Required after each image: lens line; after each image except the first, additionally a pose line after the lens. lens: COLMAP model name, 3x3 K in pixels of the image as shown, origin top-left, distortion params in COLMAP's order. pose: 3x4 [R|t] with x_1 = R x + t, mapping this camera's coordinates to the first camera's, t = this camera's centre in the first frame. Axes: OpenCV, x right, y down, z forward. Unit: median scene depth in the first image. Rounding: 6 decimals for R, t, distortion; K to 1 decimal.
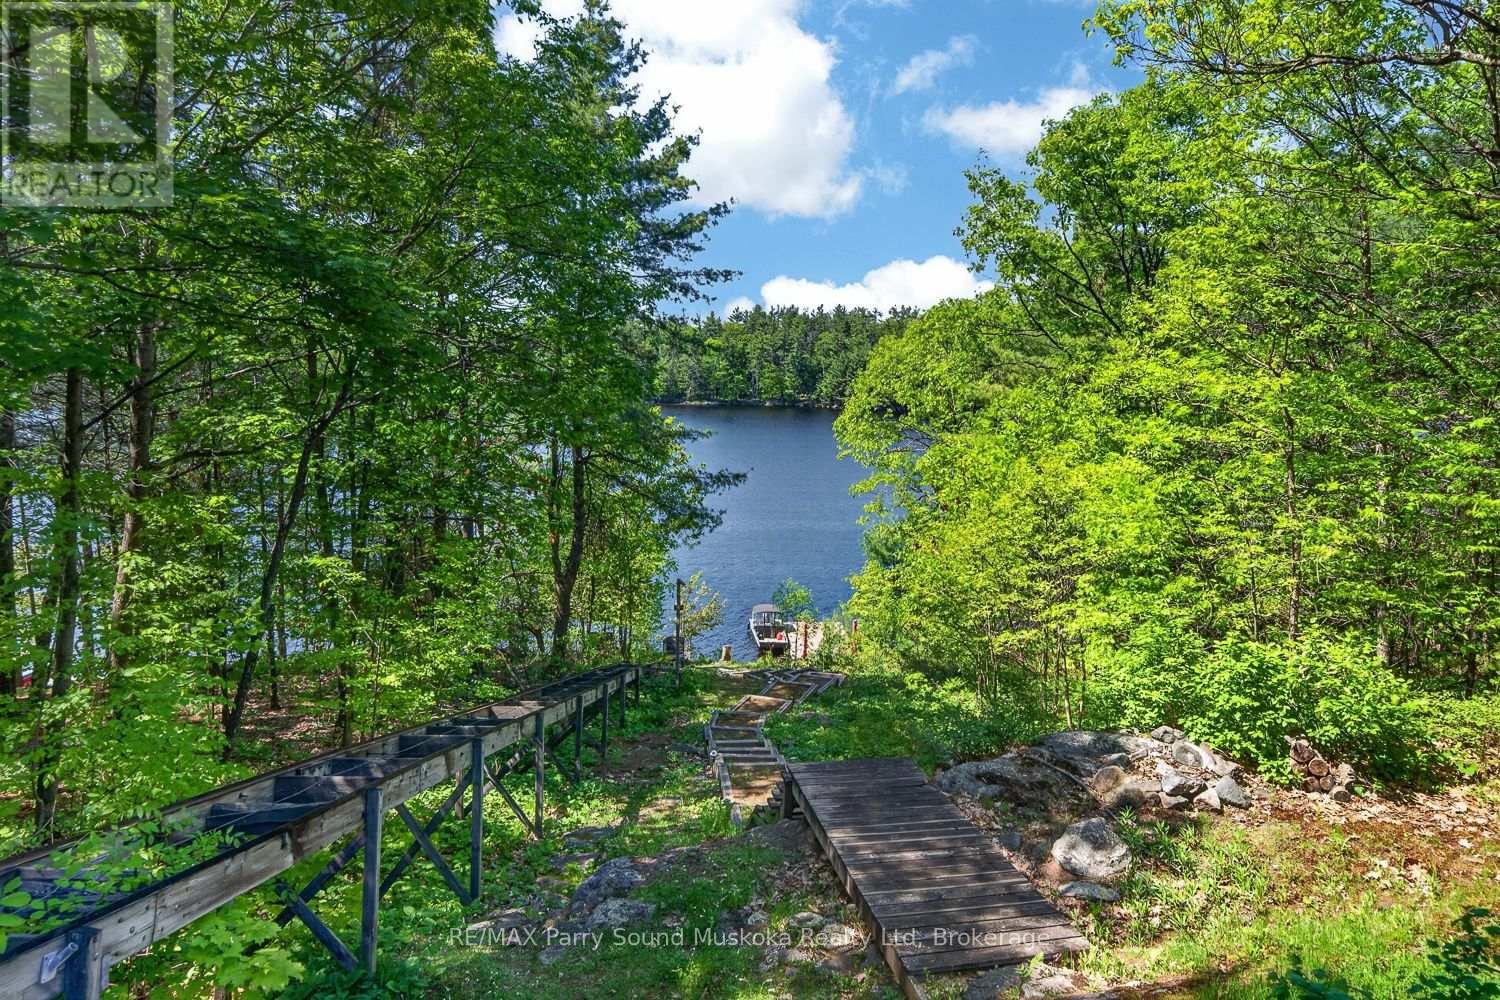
lens RADIAL K [[1001.2, 0, 750.0], [0, 1001.2, 500.0], [0, 0, 1]] dist [0.000979, 0.000505]
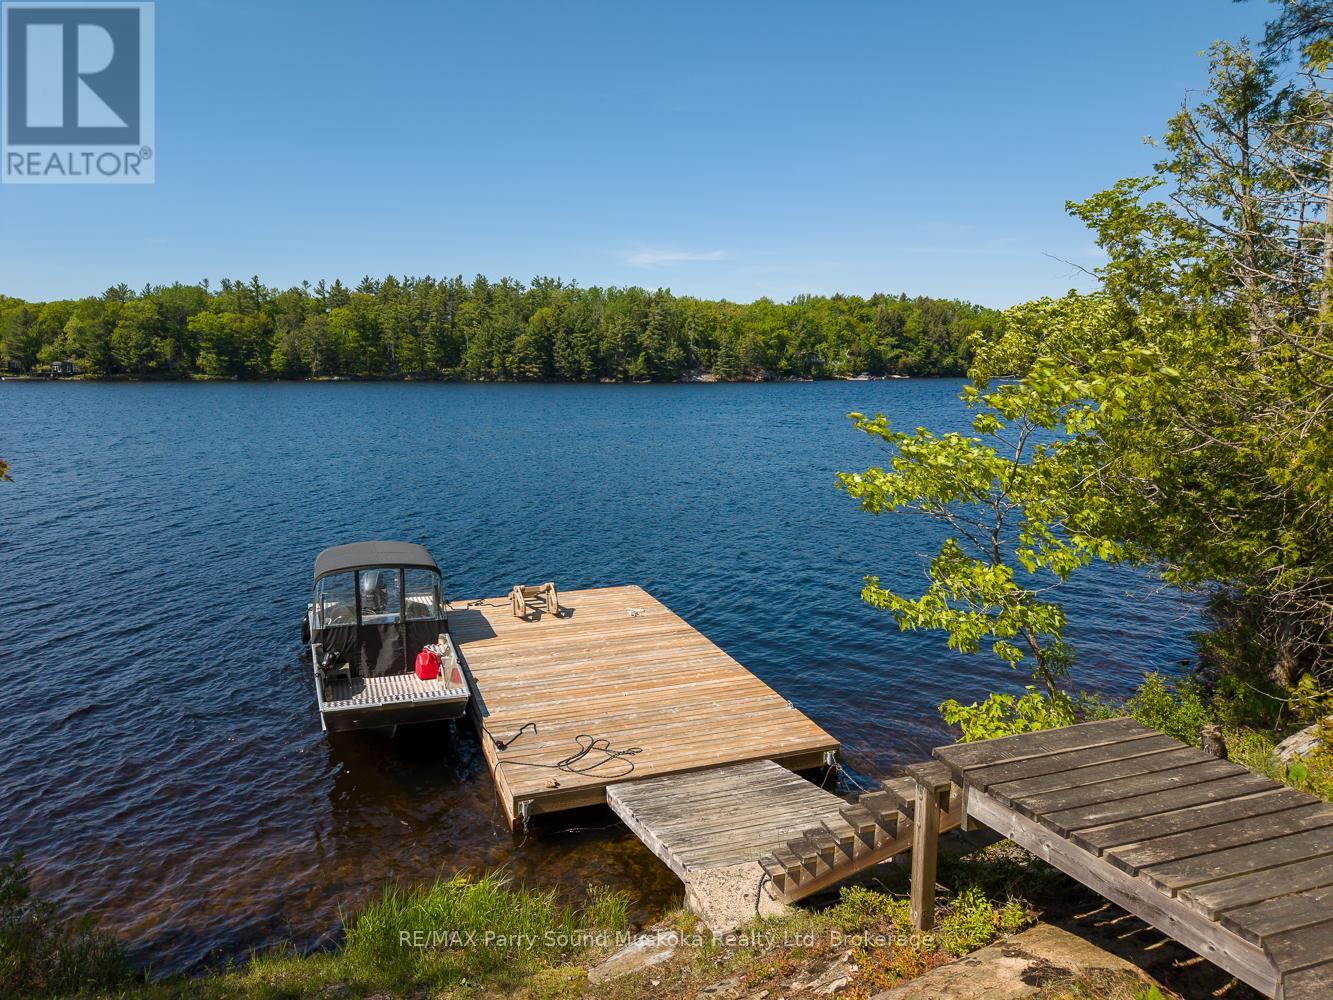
lens RADIAL K [[865.8, 0, 664.3], [0, 865.8, 527.9], [0, 0, 1]] dist [-0.000667, -0.034024]
pose [[0.955465, -0.067031, 0.287389, 0.057471], [0.057519, 0.997485, 0.041425, 0.223093], [-0.289443, -0.023049, 0.956918, 1.778006]]
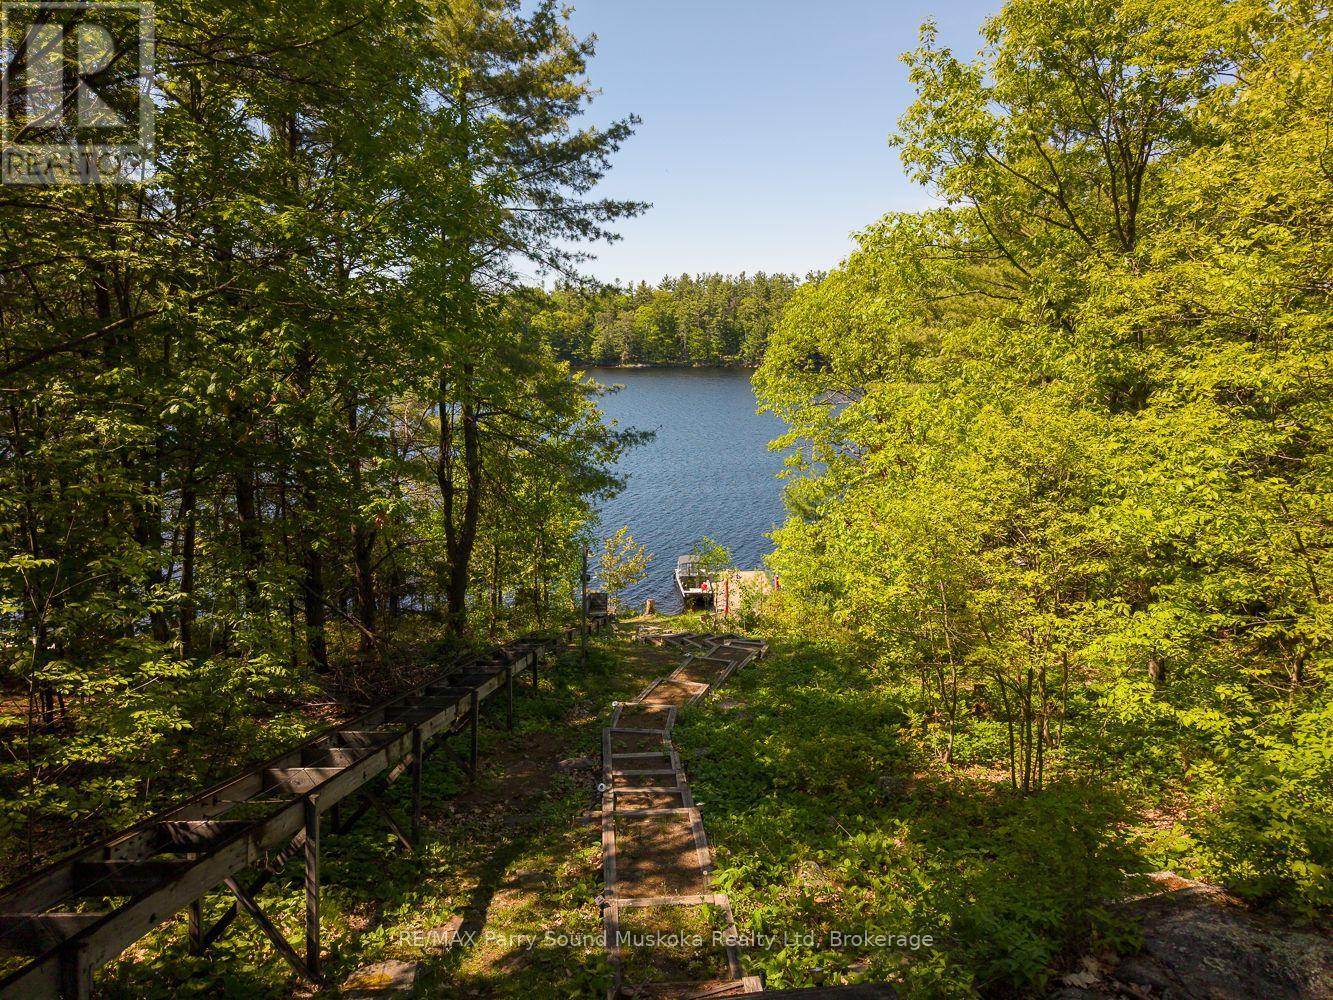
lens RADIAL K [[886.7, 0, 665.0], [0, 886.7, 494.5], [0, 0, 1]] dist [0.071201, -0.081213]
pose [[0.999668, -0.015926, -0.020259, 0.019901], [0.016876, 0.998724, 0.047598, -0.007136], [0.019475, -0.047924, 0.998661, 0.189713]]
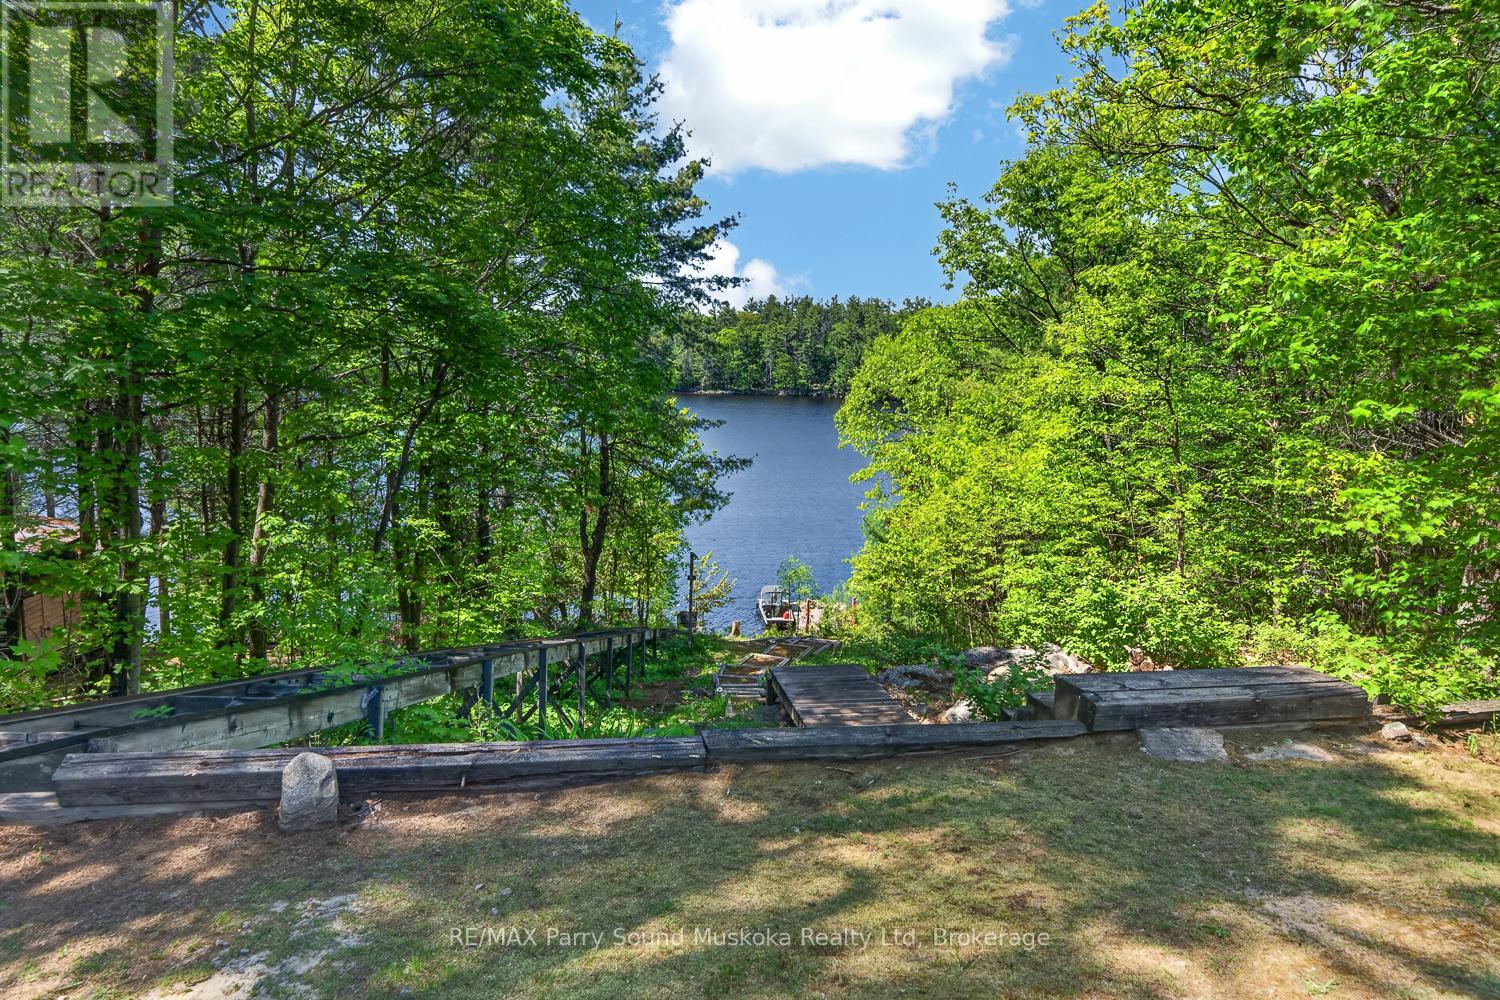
lens RADIAL K [[1000.0, 0, 755.4], [0, 1000.0, 524.8], [0, 0, 1]] dist [-0.001732, 0.000015]
pose [[0.999940, 0.007051, -0.008342, 0.010054], [-0.006751, 0.999350, 0.035399, 0.007259], [0.008586, -0.035340, 0.999338, -0.127360]]
